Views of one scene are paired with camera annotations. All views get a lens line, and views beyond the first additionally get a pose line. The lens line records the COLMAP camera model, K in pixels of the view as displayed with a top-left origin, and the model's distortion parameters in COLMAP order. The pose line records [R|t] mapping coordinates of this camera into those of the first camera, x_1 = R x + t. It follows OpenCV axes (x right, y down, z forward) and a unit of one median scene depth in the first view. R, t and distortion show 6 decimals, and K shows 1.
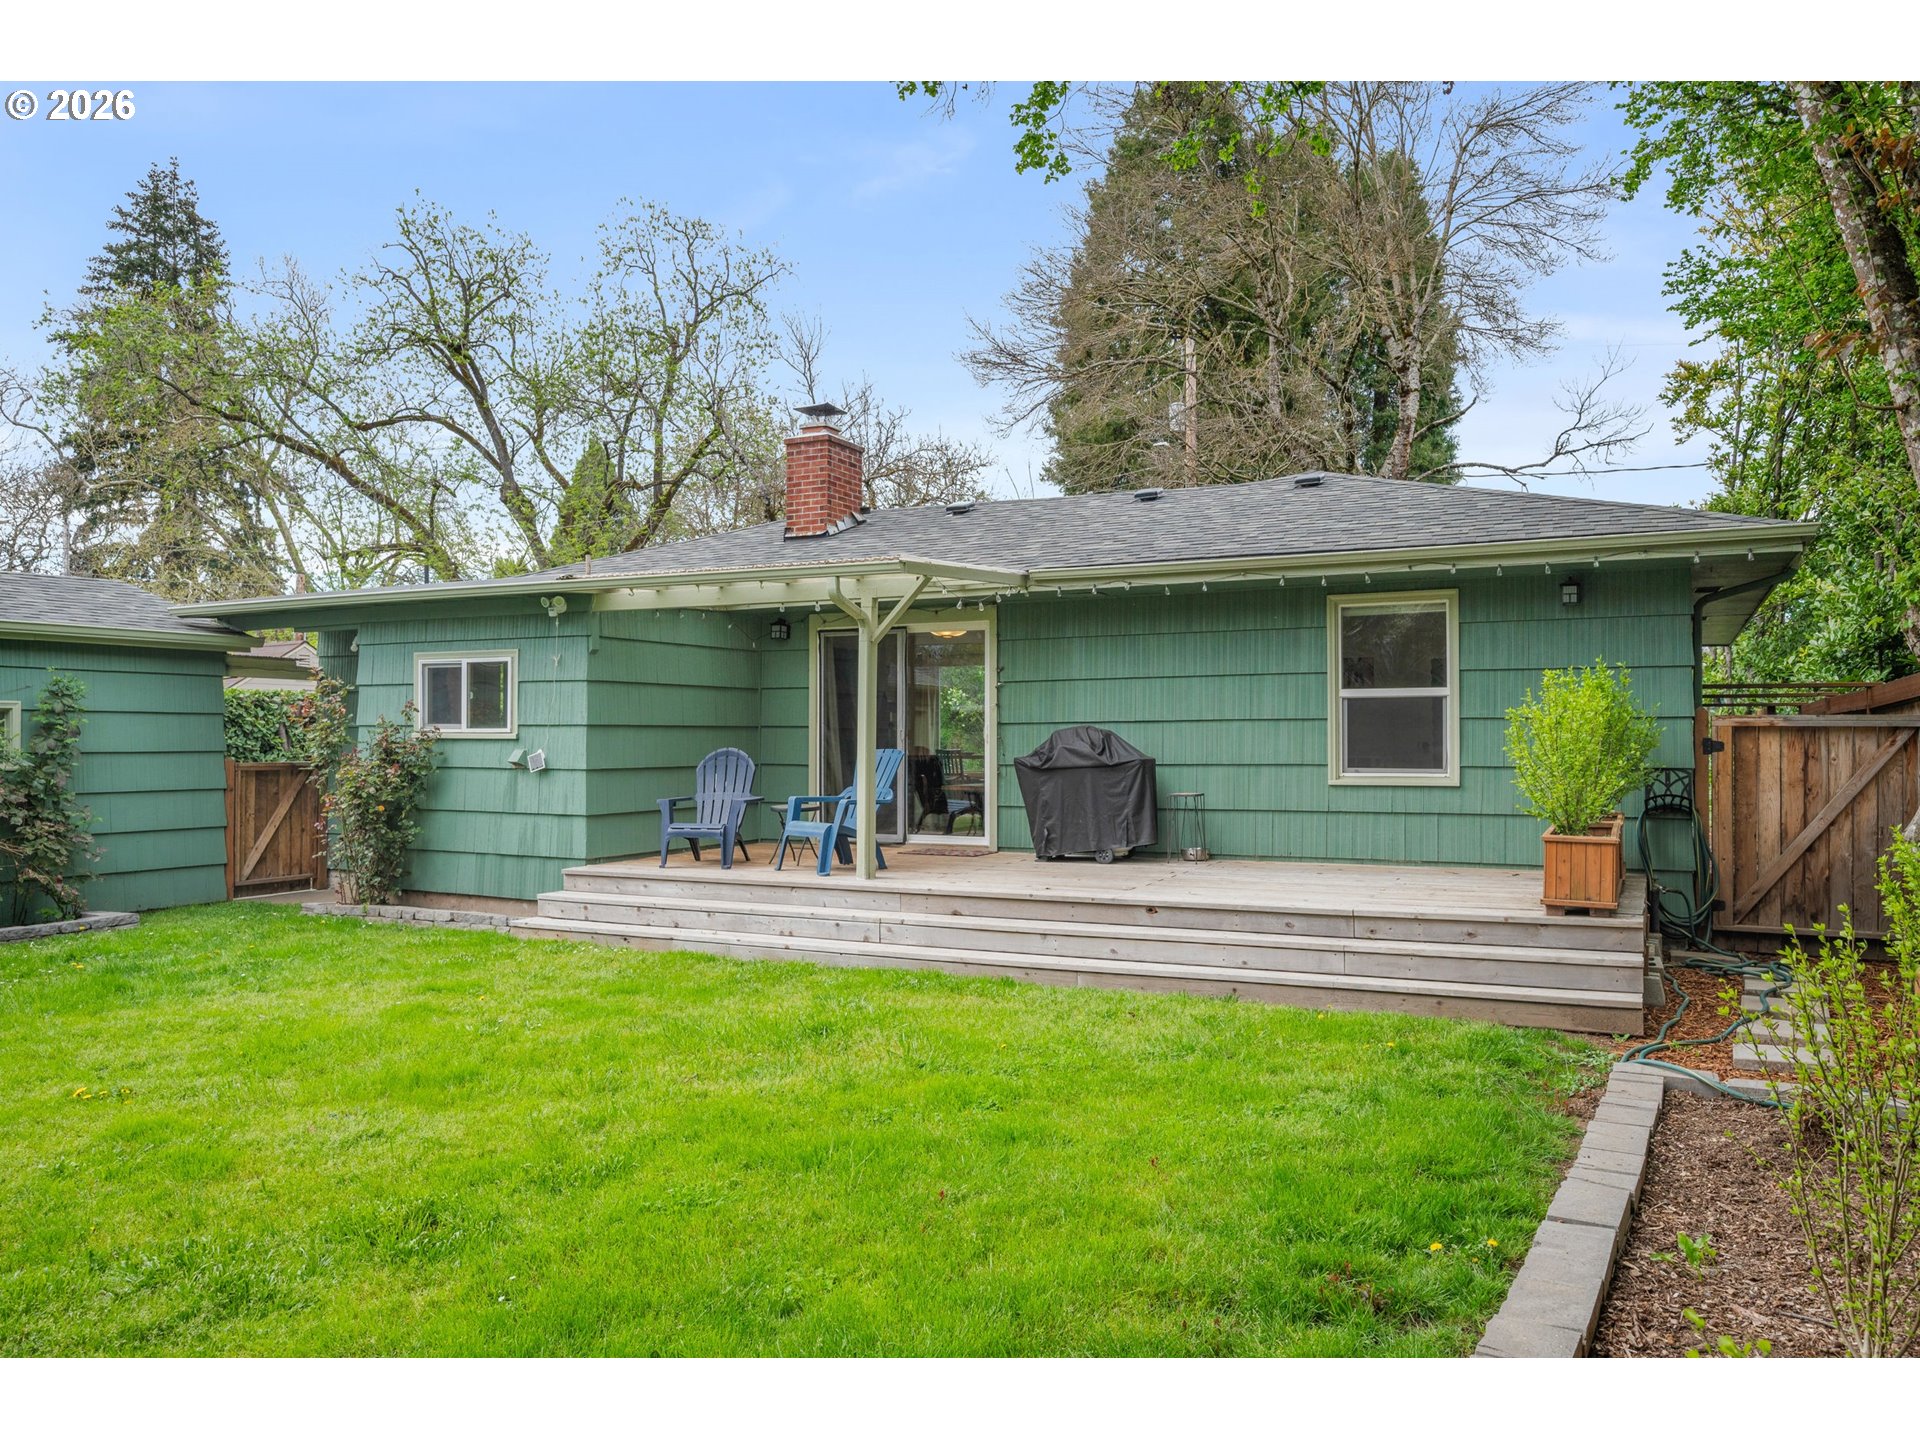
lens RADIAL K [[1394.6, 0, 980.6], [0, 1394.6, 712.6], [0, 0, 1]] dist [-0.001325, -0.001399]
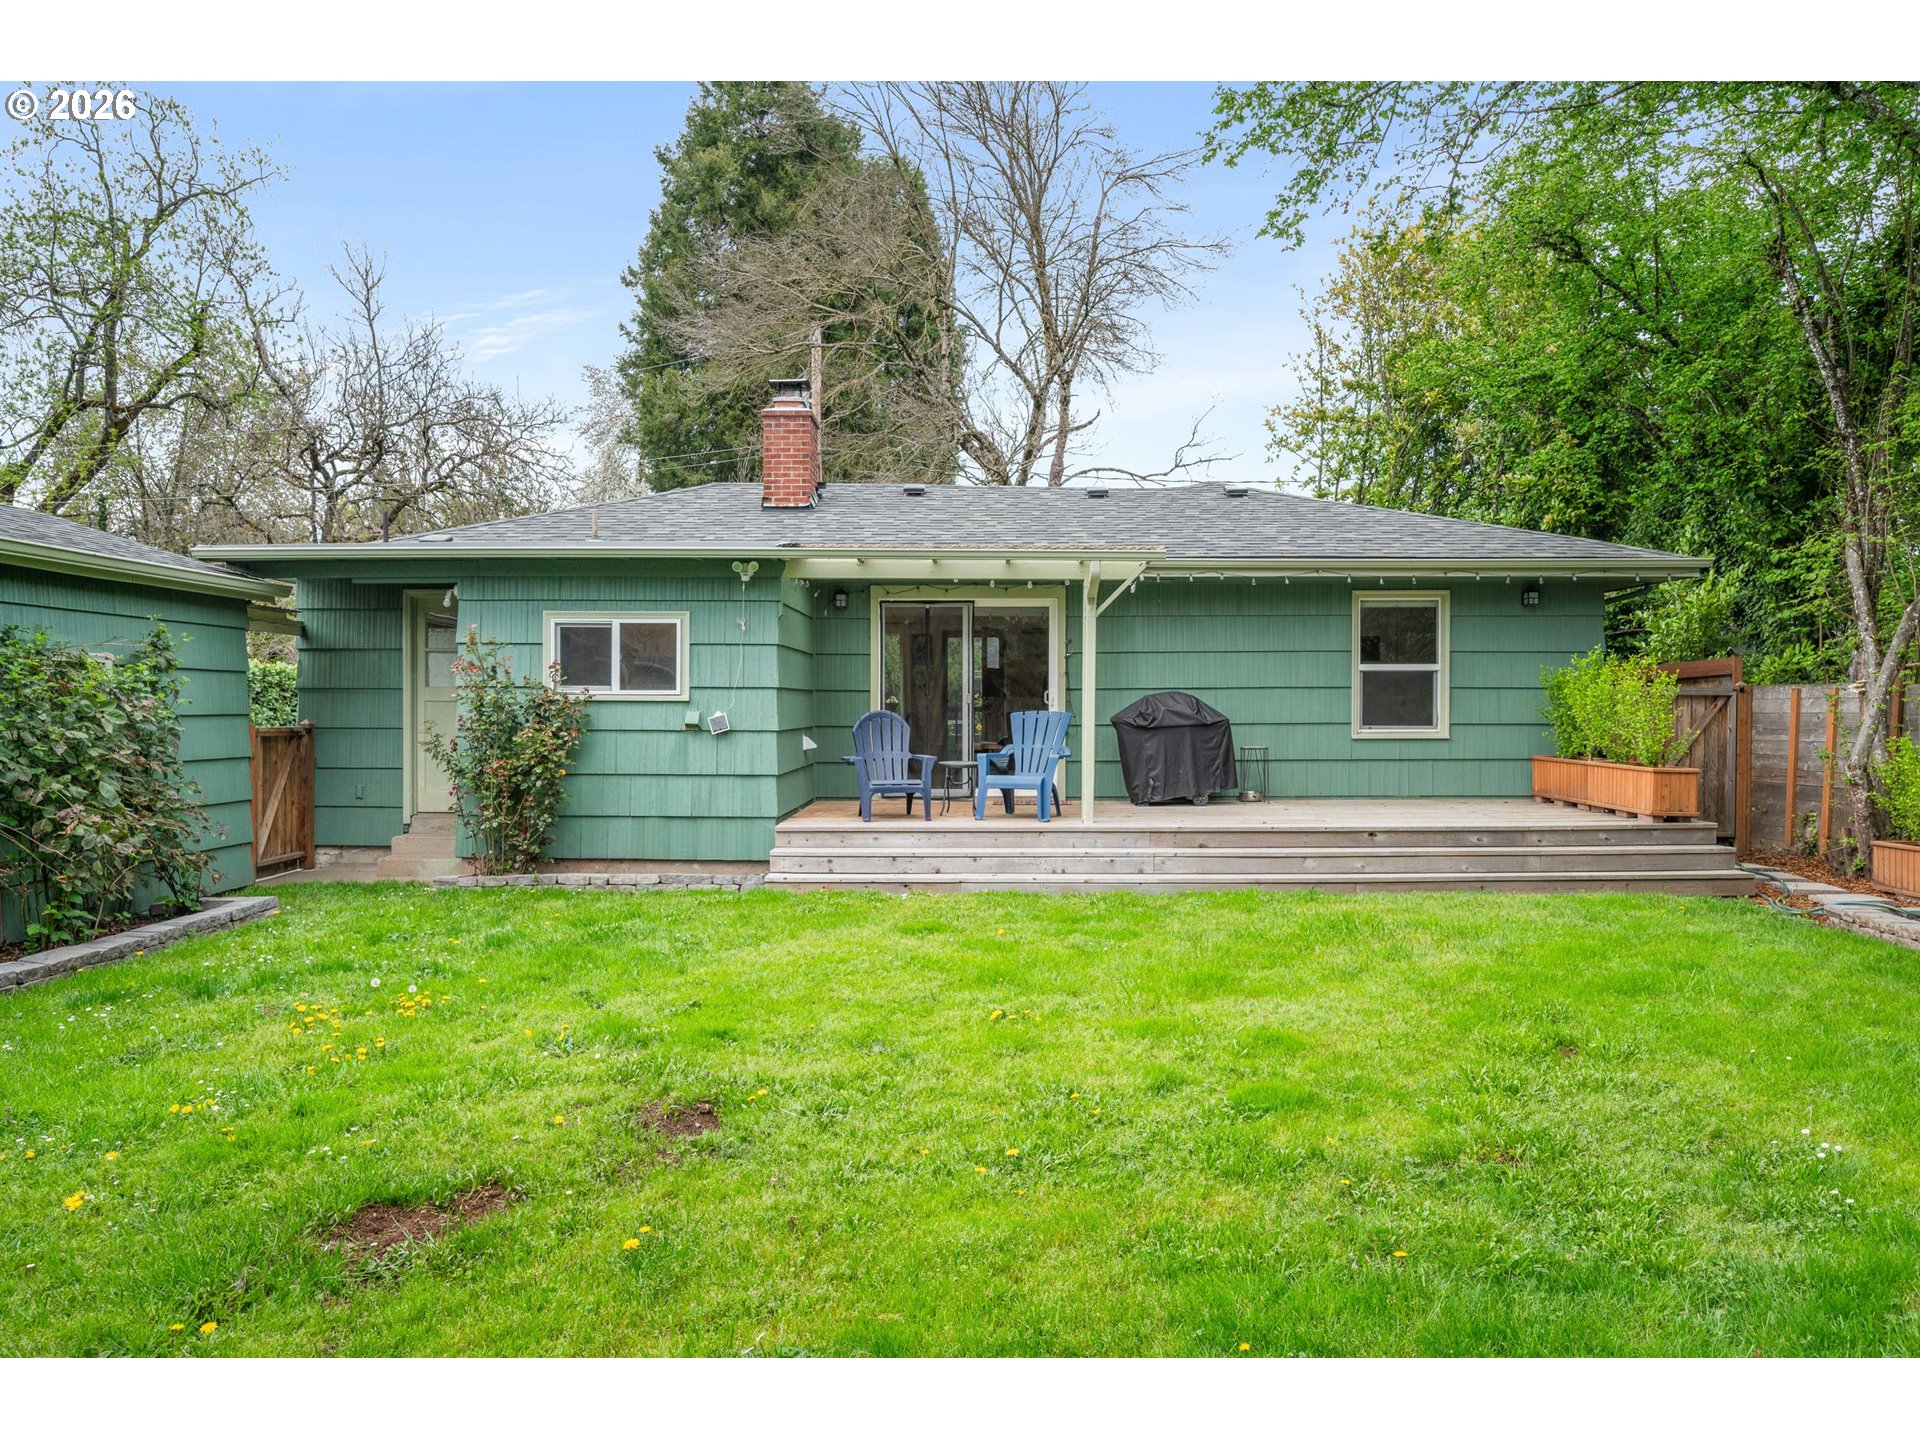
lens RADIAL K [[1394.6, 0, 980.6], [0, 1394.6, 712.6], [0, 0, 1]] dist [-0.001325, -0.001399]
pose [[0.894696, -0.000605, 0.446674, -0.606932], [-0.009713, 0.999736, 0.020809, 0.004270], [-0.446569, -0.022957, 0.894455, 0.006896]]
